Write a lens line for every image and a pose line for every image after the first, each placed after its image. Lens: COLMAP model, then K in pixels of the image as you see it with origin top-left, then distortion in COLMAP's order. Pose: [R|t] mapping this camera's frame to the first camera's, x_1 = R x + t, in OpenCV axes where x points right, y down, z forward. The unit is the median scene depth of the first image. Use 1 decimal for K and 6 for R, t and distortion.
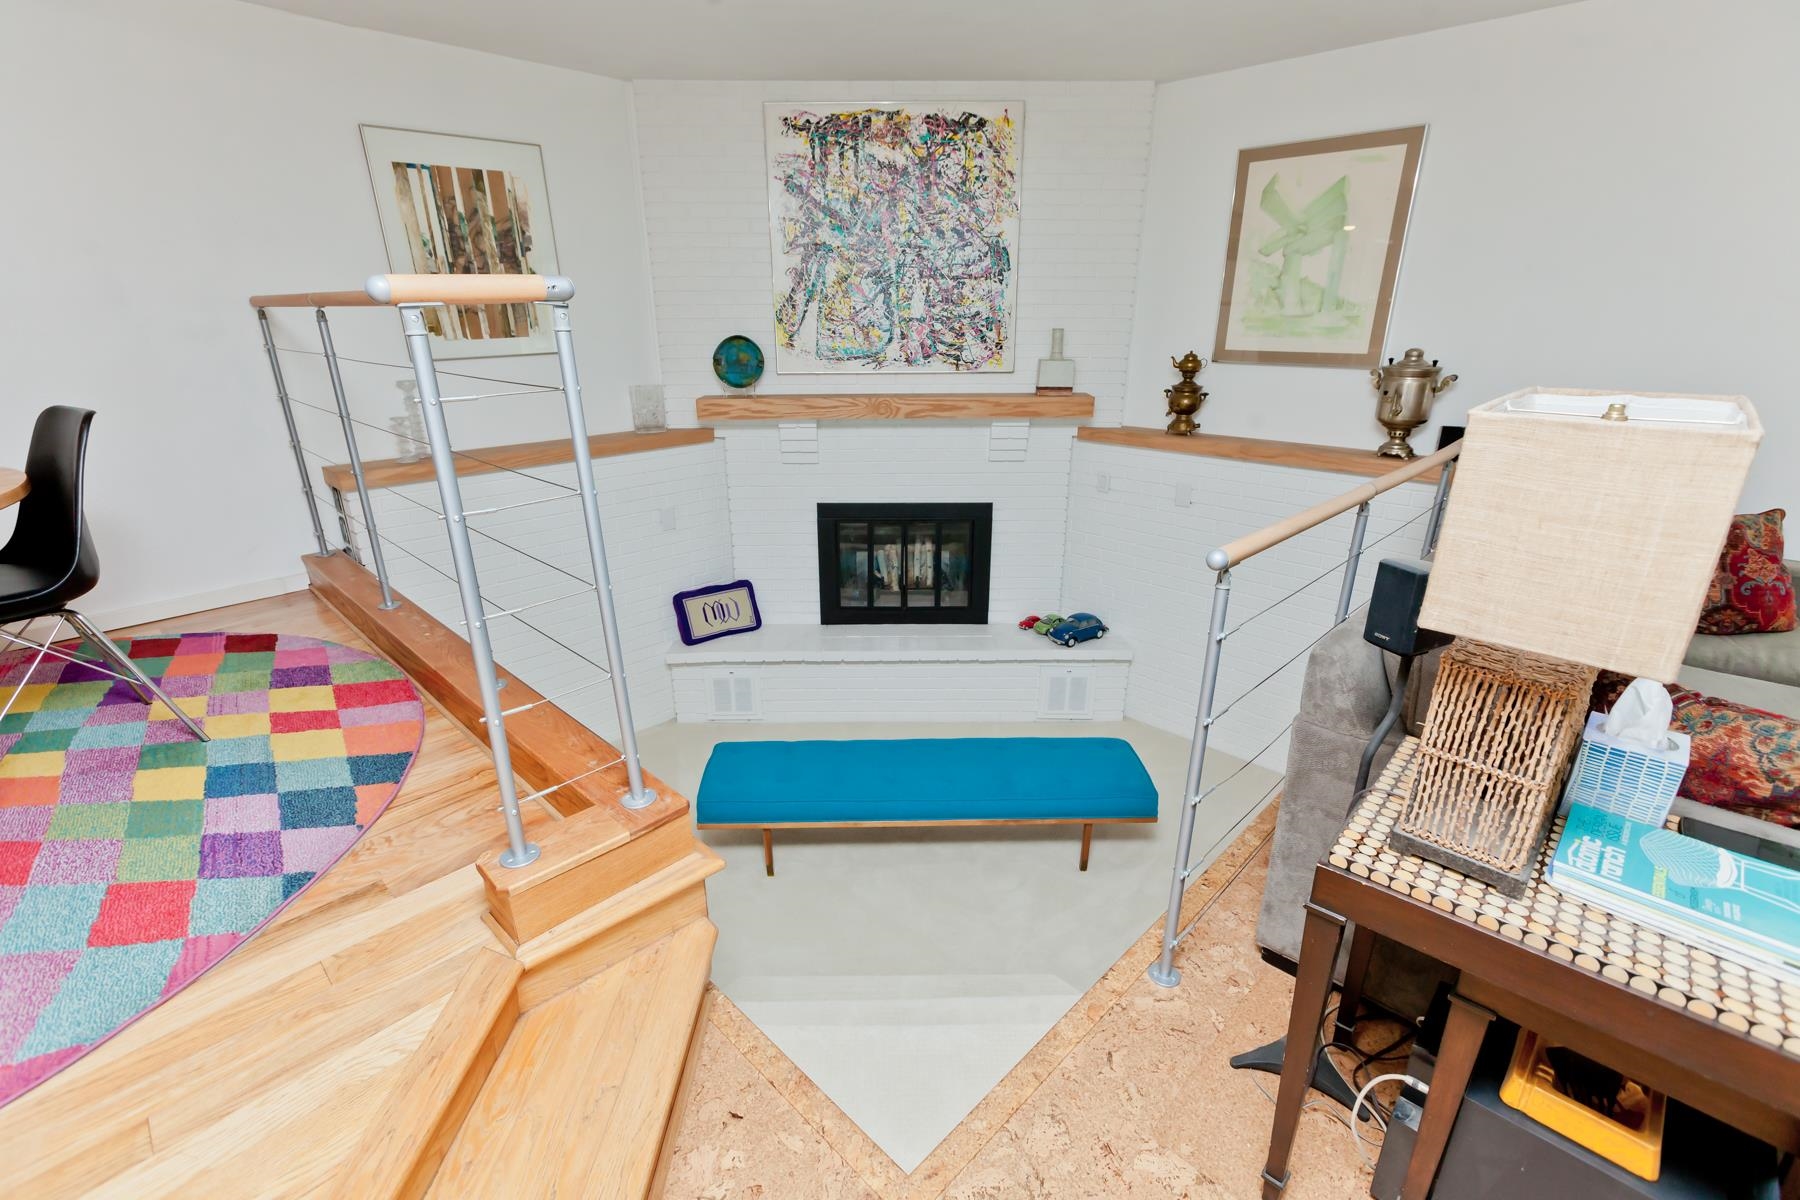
lens RADIAL K [[805.2, 0, 895.5], [0, 805.2, 595.9], [0, 0, 1]] dist [-0.000701, 0.001601]
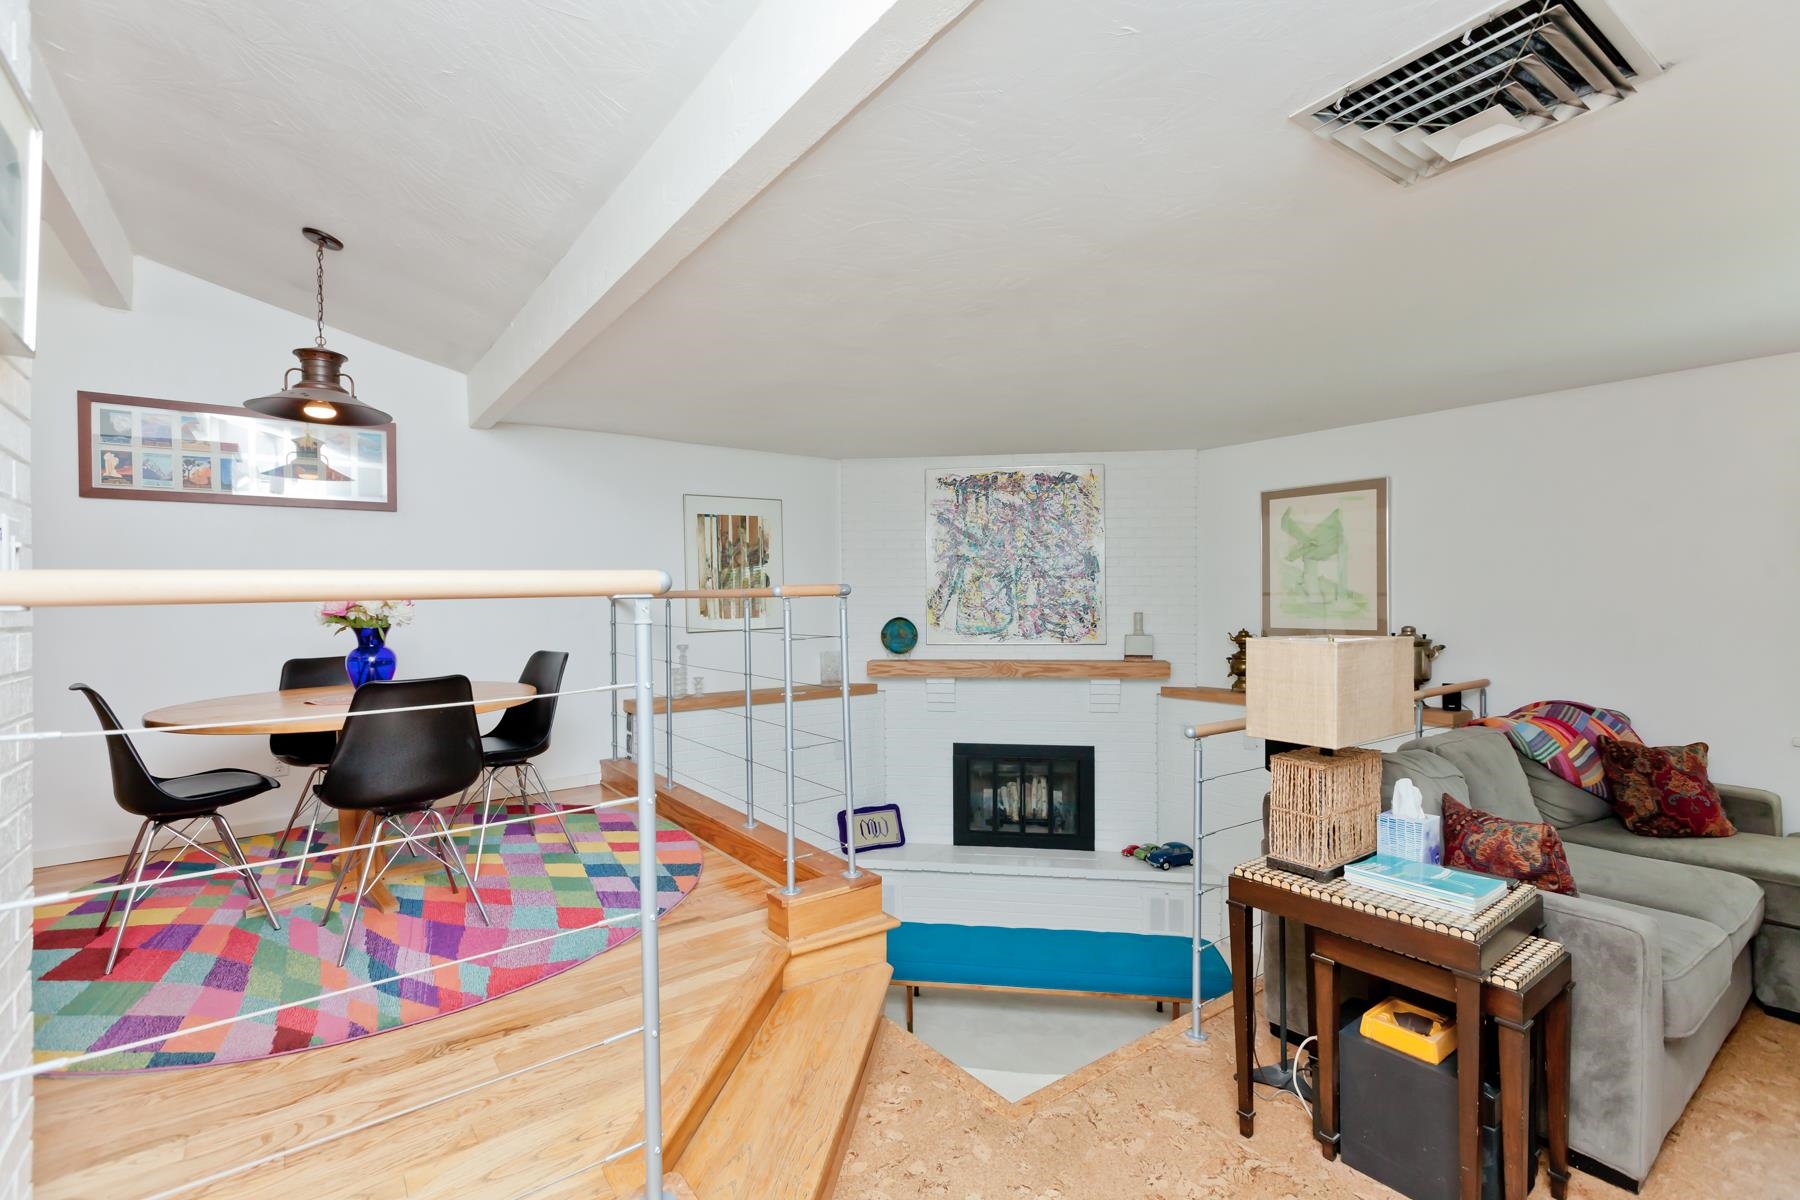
lens RADIAL K [[805.2, 0, 898.2], [0, 805.2, 595.8], [0, 0, 1]] dist [-0.000701, 0.001601]
pose [[0.988193, -0.003419, -0.153175, 0.014718], [-0.048891, 0.940447, -0.336406, 0.114190], [0.145203, 0.339923, 0.929176, -0.317441]]
